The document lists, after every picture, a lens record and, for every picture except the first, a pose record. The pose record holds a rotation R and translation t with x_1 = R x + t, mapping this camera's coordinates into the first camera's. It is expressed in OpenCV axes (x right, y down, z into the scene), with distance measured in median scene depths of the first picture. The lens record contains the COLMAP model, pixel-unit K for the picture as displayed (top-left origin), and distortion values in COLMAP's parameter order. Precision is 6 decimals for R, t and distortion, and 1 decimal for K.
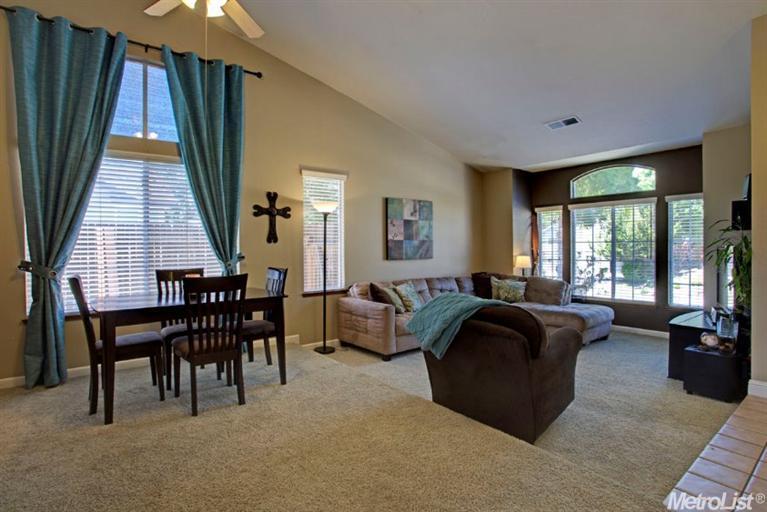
lens RADIAL K [[385.1, 0, 377.9], [0, 385.1, 252.0], [0, 0, 1]] dist [-0.075570, 0.033015]
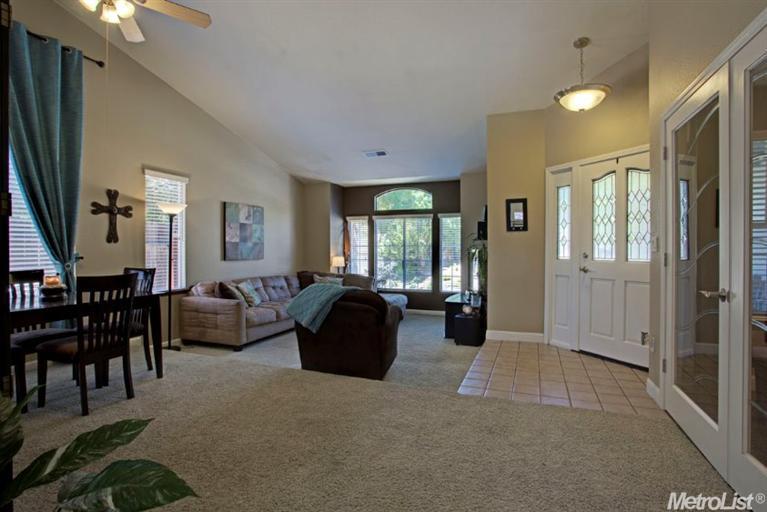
lens RADIAL K [[385.1, 0, 377.9], [0, 385.1, 252.0], [0, 0, 1]] dist [-0.075570, 0.033015]
pose [[0.858152, 0.005073, 0.513370, -0.183118], [-0.002806, 0.999983, -0.005191, 0.002187], [-0.513387, 0.003014, 0.858152, -0.139716]]
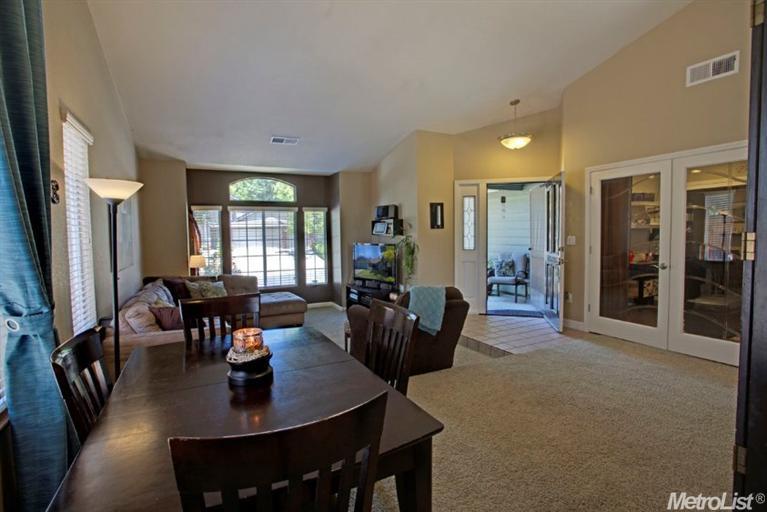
lens RADIAL K [[385.1, 0, 377.9], [0, 385.1, 252.0], [0, 0, 1]] dist [-0.075570, 0.033015]
pose [[0.178228, -0.042268, 0.983081, -0.656384], [0.021236, 0.999010, 0.039103, -0.037868], [-0.983760, 0.013908, 0.178950, 0.528899]]
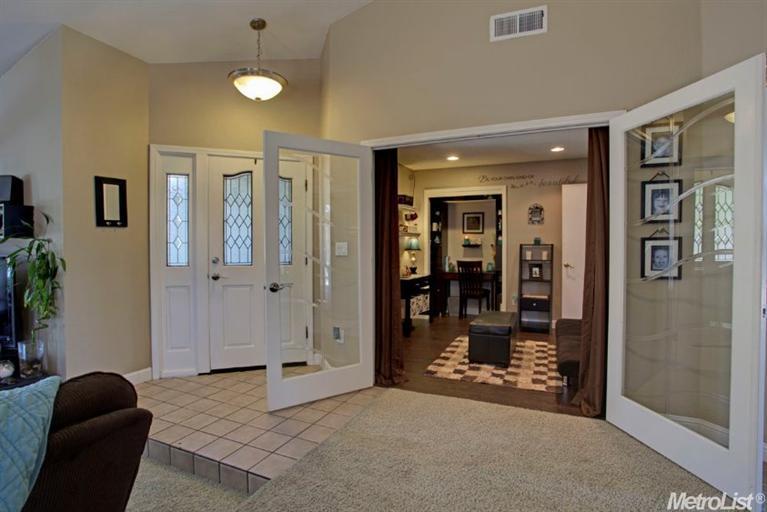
lens RADIAL K [[385.1, 0, 377.9], [0, 385.1, 252.0], [0, 0, 1]] dist [-0.075570, 0.033015]
pose [[-0.477241, -0.002083, 0.878770, -0.148463], [0.015999, 0.999811, 0.011058, -0.015978], [-0.878627, 0.019337, -0.477117, 0.463393]]
